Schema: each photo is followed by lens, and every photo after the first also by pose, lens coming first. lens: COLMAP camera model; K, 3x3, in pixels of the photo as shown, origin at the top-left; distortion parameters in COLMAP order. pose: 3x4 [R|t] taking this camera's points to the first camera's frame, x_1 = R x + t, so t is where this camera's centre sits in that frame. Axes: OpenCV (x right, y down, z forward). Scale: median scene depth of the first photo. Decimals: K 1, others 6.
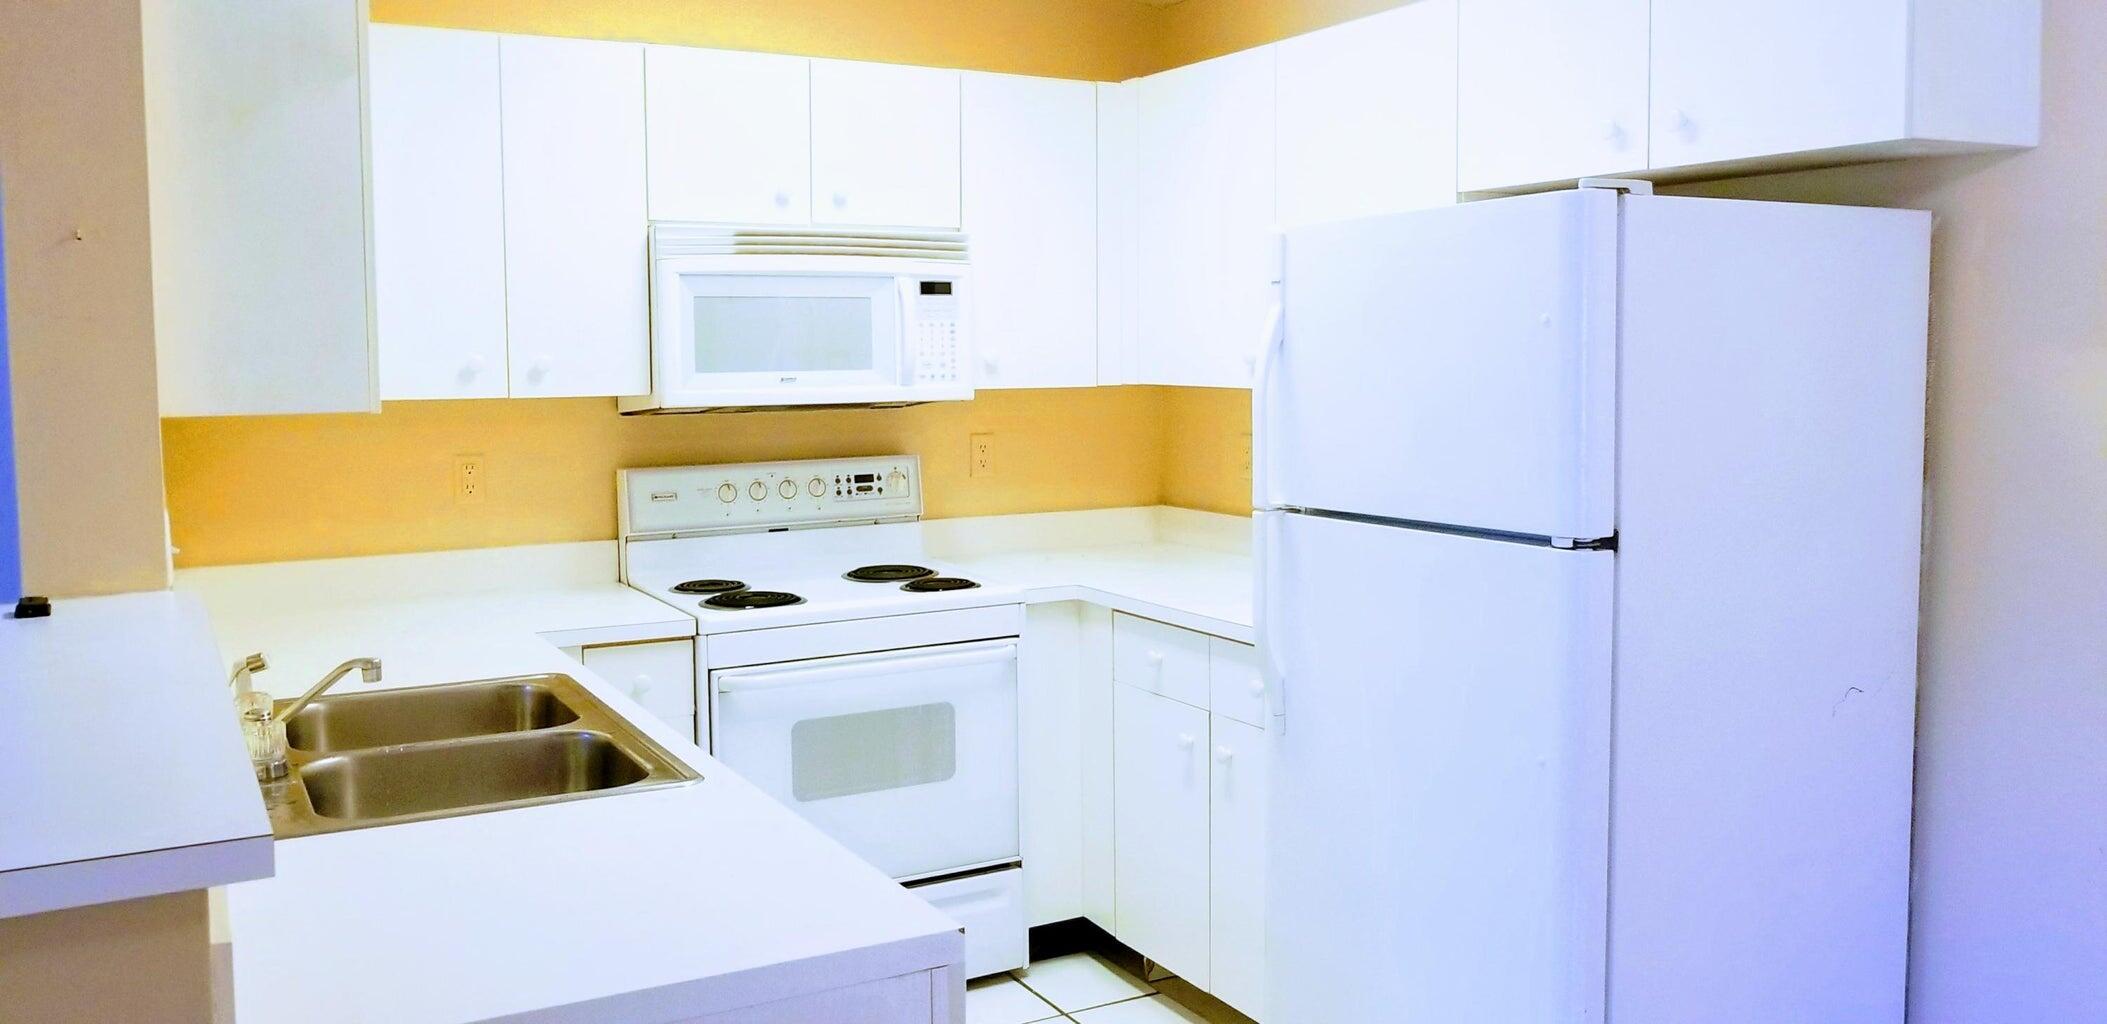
lens RADIAL K [[1655.5, 0, 1046.4], [0, 1655.5, 461.9], [0, 0, 1]] dist [0.010761, -0.006283]
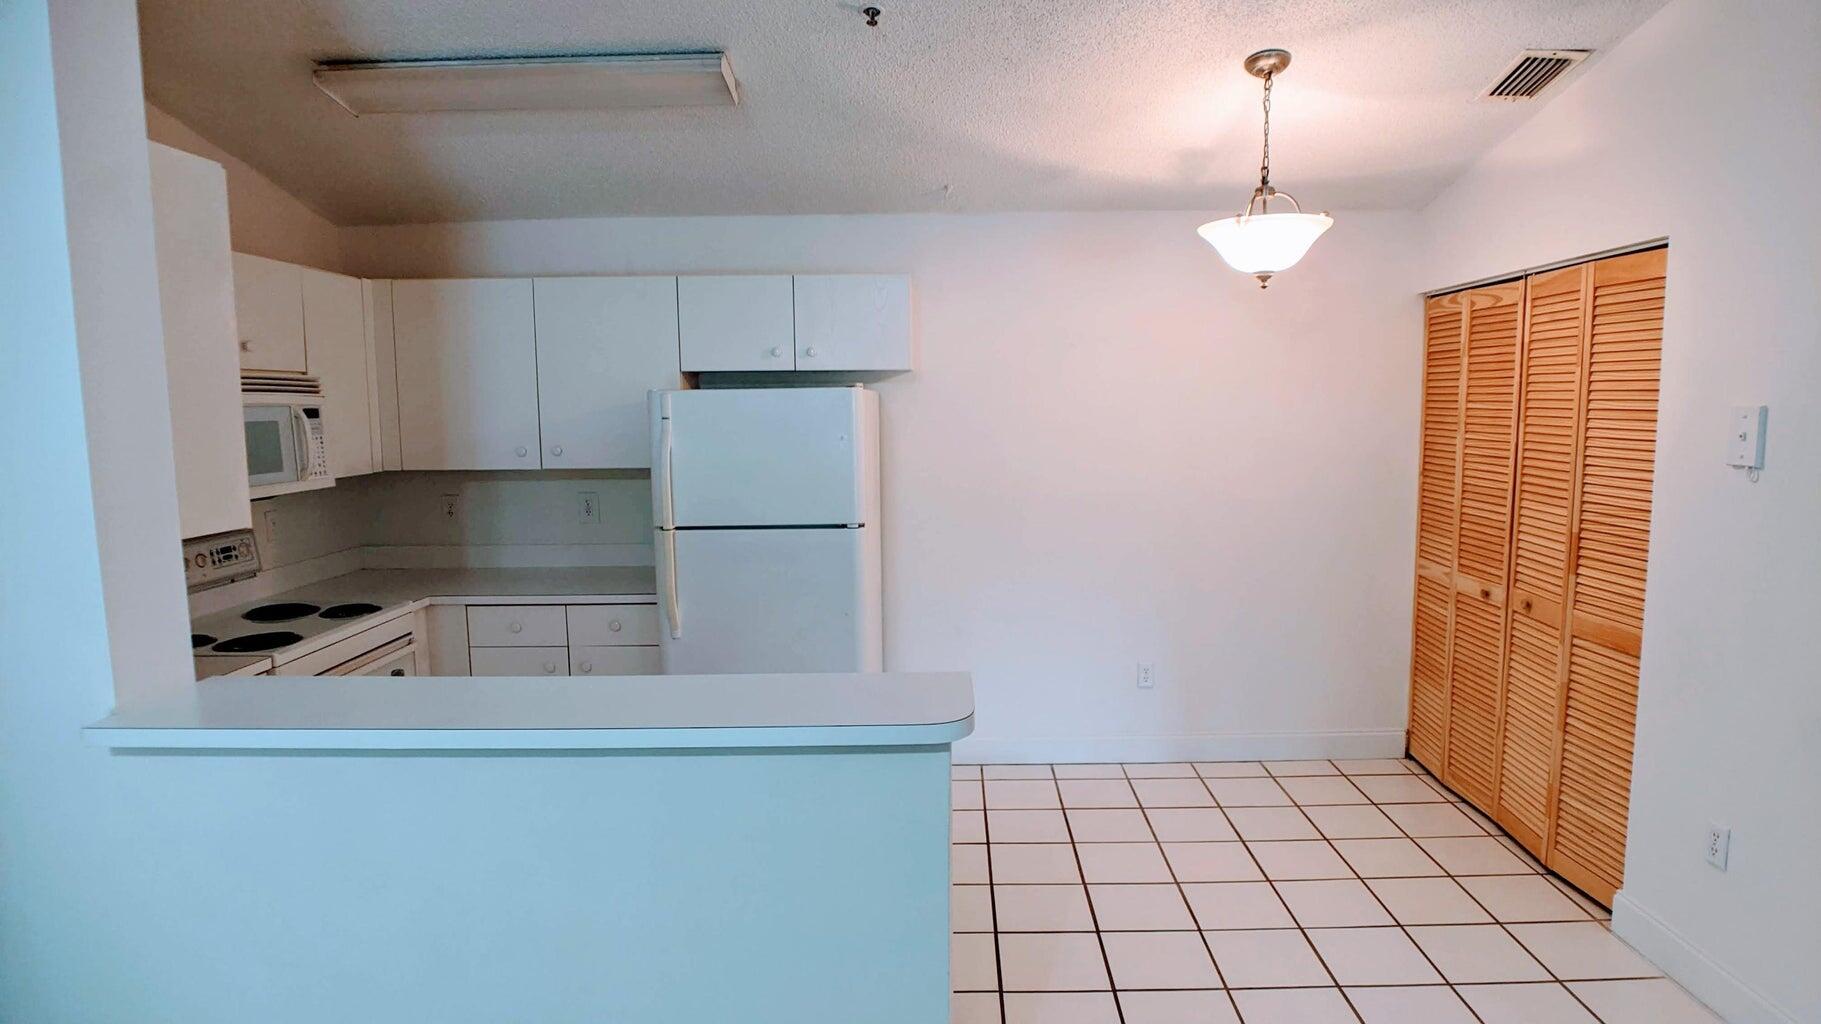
lens RADIAL K [[1017.6, 0, 916.0], [0, 1017.6, 510.5], [0, 0, 1]] dist [-0.032748, 0.001228]
pose [[0.481850, -0.088512, 0.871772, -0.625011], [0.066570, 0.995708, 0.064300, -0.042692], [-0.873721, 0.027050, 0.485674, 0.103261]]
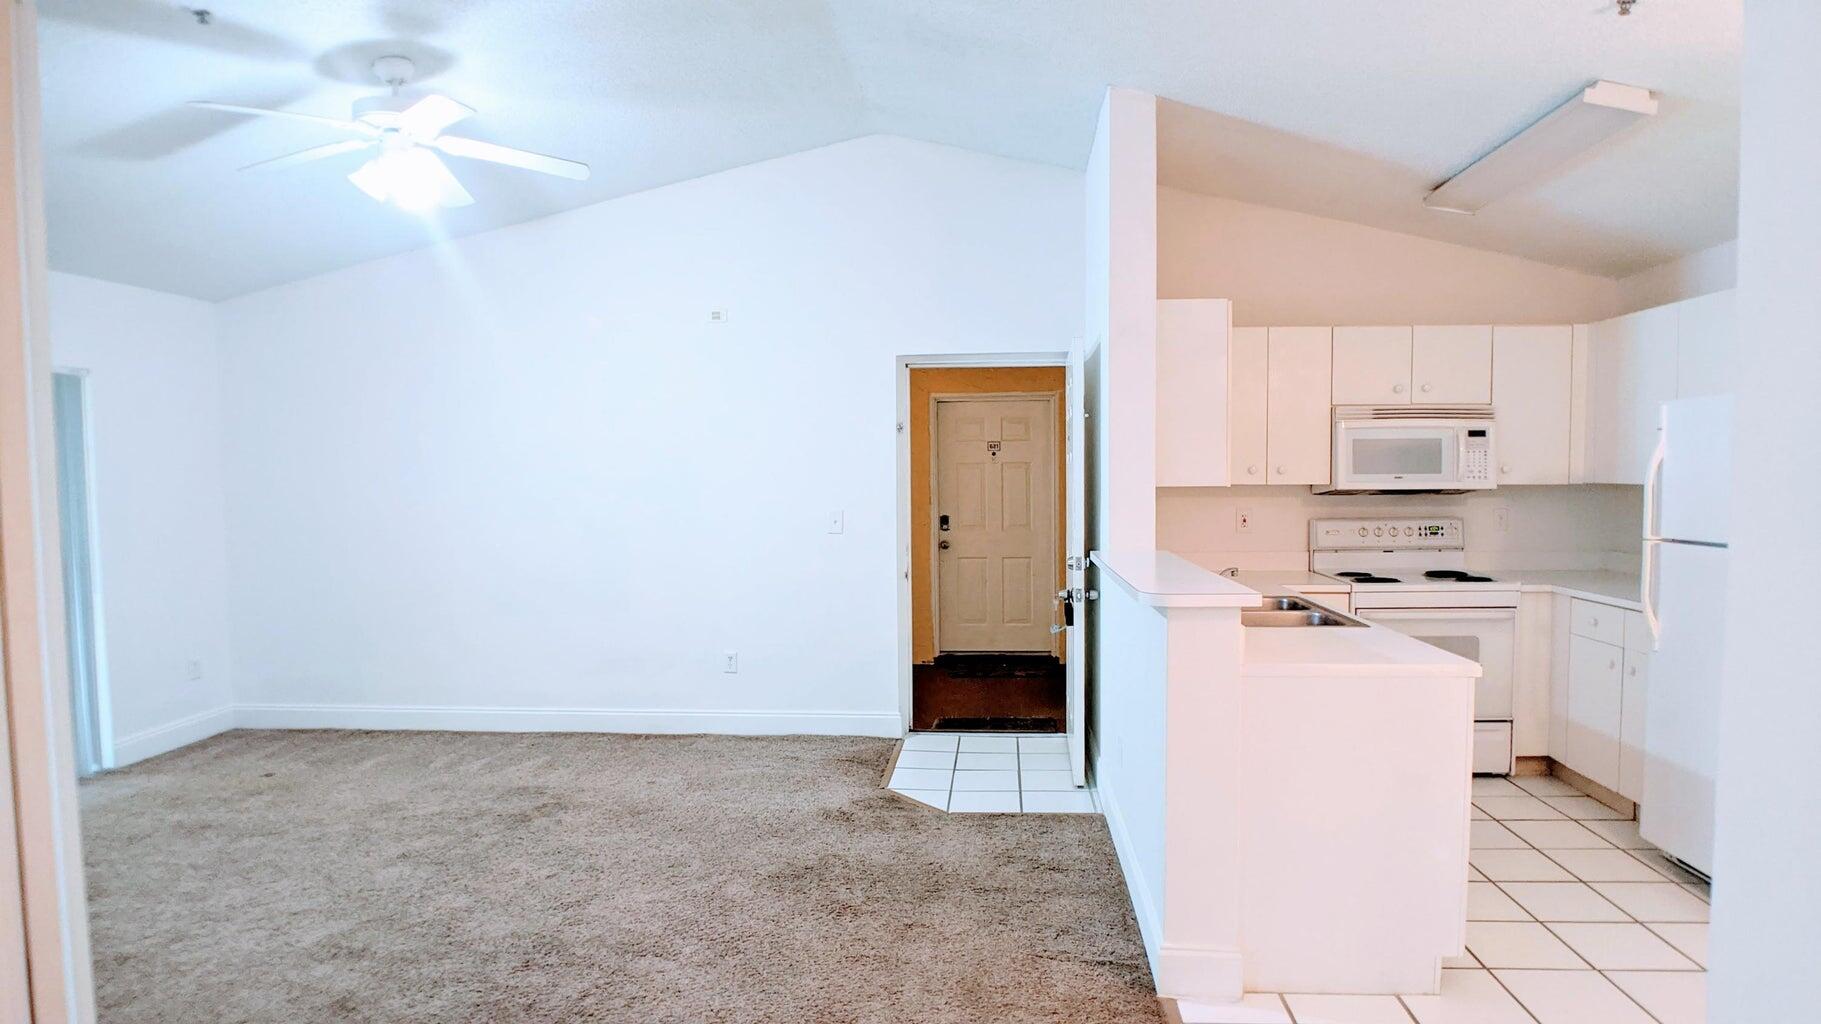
lens RADIAL K [[1017.6, 0, 927.6], [0, 1017.6, 528.7], [0, 0, 1]] dist [-0.032748, 0.001228]
pose [[0.841065, 0.033714, -0.539883, 0.038761], [-0.040513, 0.999179, -0.000719, 0.040814], [0.539415, 0.022476, 0.841740, -0.412084]]
